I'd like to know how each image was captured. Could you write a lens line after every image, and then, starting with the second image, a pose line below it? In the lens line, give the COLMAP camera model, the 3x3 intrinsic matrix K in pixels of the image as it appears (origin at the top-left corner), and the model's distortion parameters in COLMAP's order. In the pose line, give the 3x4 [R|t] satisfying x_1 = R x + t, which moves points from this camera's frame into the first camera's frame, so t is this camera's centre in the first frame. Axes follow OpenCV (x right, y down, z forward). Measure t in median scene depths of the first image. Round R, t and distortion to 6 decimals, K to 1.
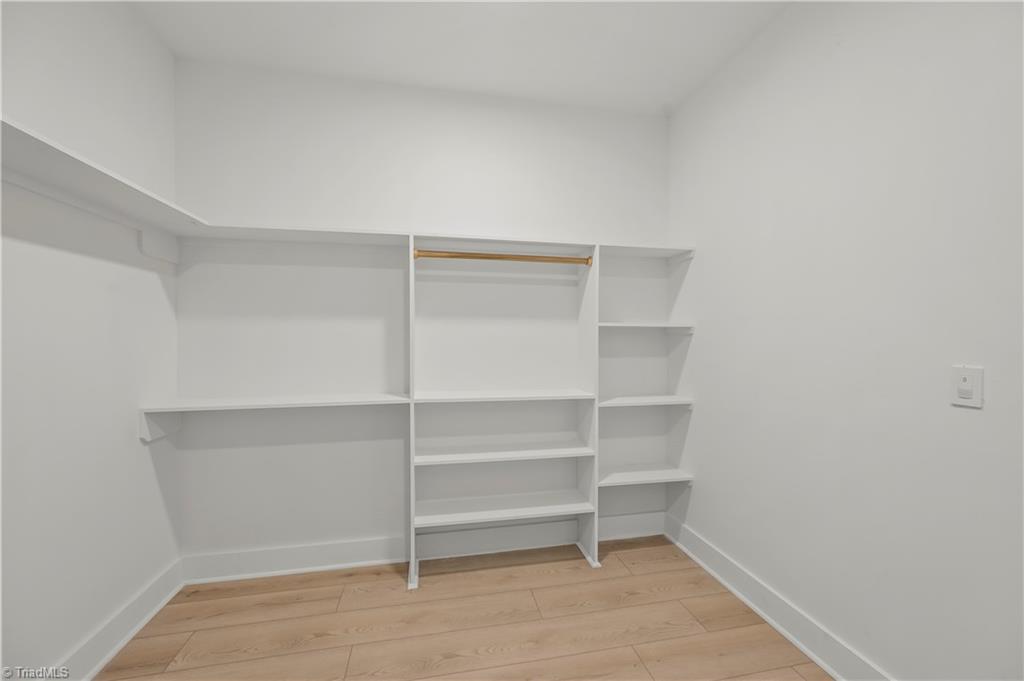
lens RADIAL K [[409.2, 0, 514.0], [0, 409.2, 338.8], [0, 0, 1]] dist [-0.000347, -0.000064]
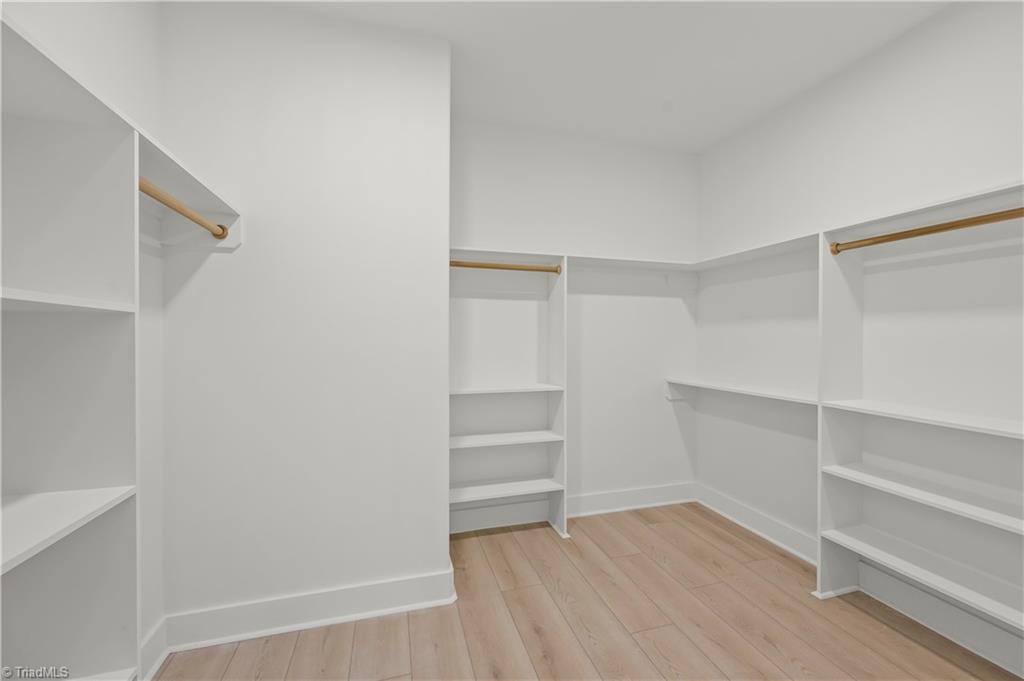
lens RADIAL K [[409.2, 0, 514.0], [0, 409.2, 338.8], [0, 0, 1]] dist [-0.000347, -0.000064]
pose [[0.092029, 0.006177, -0.995737, 0.651690], [-0.008749, 0.999947, 0.005394, -0.001233], [0.995718, 0.008215, 0.092078, 0.189732]]
